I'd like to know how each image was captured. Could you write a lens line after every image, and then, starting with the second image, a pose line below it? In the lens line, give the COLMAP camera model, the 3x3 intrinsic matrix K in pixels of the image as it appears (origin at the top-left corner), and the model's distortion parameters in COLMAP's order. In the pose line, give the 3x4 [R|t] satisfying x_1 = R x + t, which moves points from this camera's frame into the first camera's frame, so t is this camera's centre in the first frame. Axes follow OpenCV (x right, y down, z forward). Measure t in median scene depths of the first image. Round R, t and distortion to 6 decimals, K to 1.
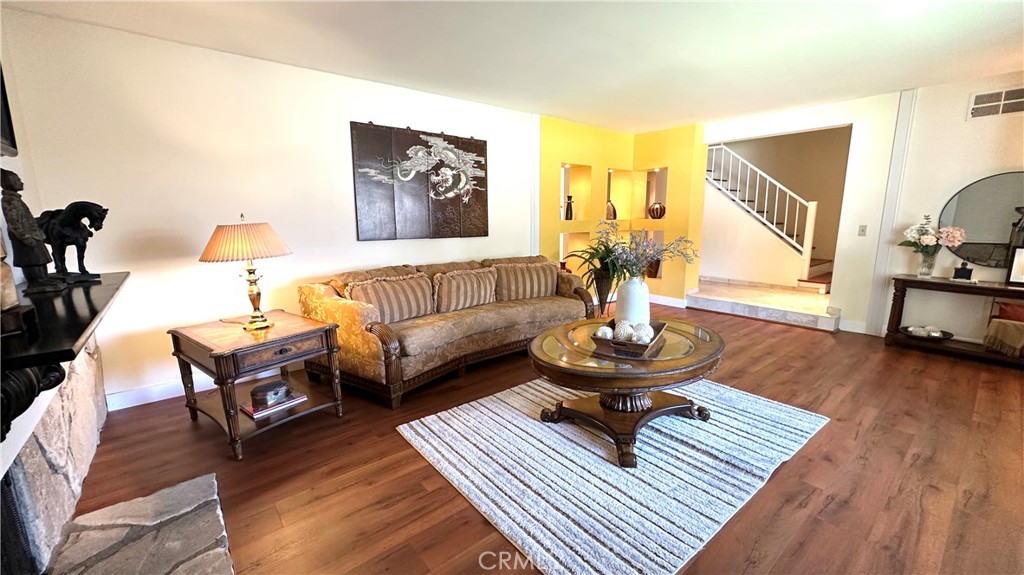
lens RADIAL K [[415.4, 0, 505.4], [0, 415.4, 287.6], [0, 0, 1]] dist [-0.001755, 0.000192]
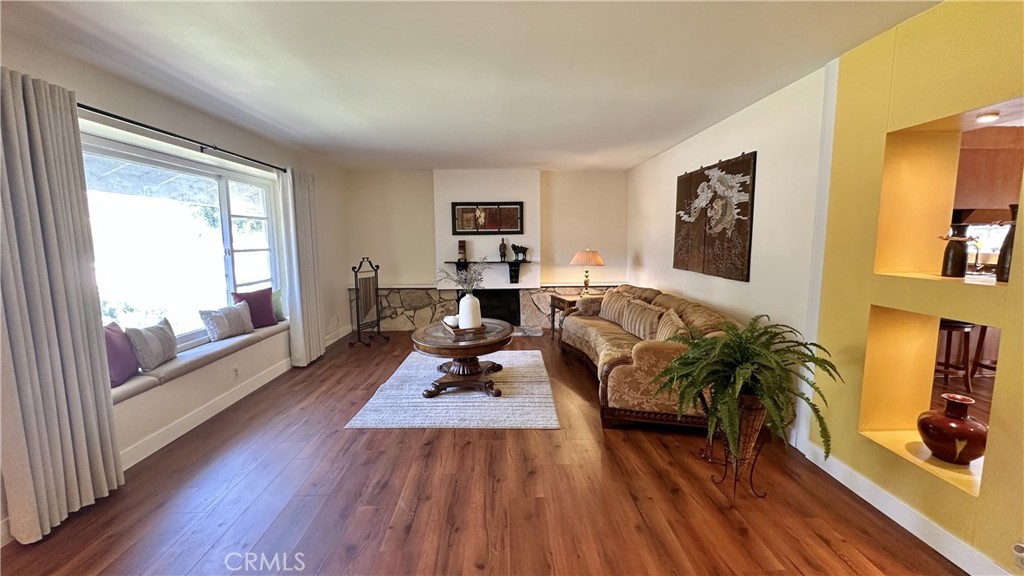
lens RADIAL K [[408.8, 0, 512.0], [0, 408.8, 289.6], [0, 0, 1]] dist [-0.003572, 0.000308]
pose [[-0.608290, 0.107974, -0.786337, 0.843385], [-0.125452, 0.965172, 0.229577, -0.246190], [0.783738, 0.238297, -0.573558, 1.205307]]
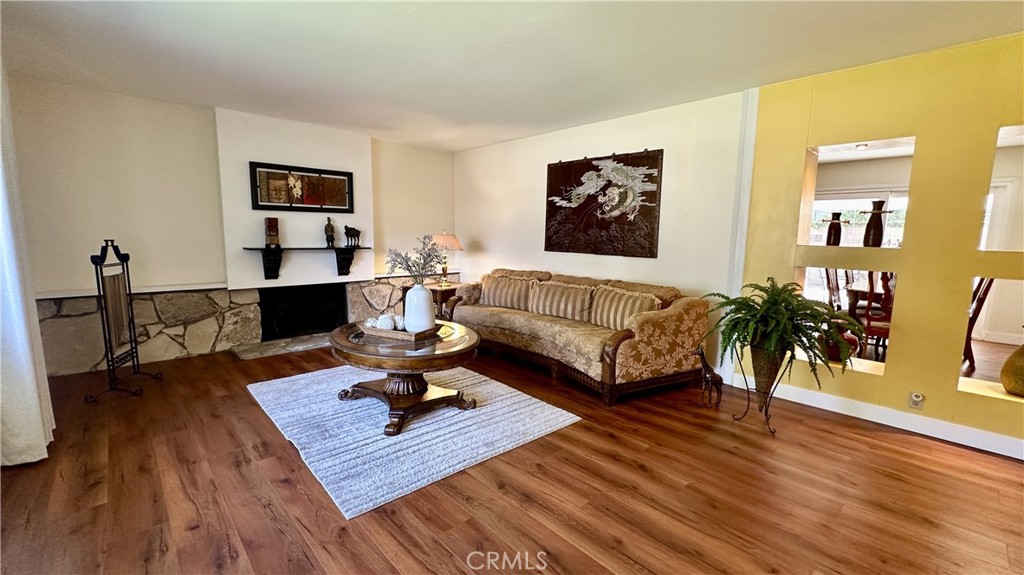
lens RADIAL K [[415.4, 0, 505.4], [0, 415.4, 287.6], [0, 0, 1]] dist [-0.001755, 0.000192]
pose [[0.065617, 0.135949, -0.988540, 0.883422], [-0.187324, 0.974741, 0.121617, -0.122196], [0.980104, 0.177197, 0.089426, 0.693208]]
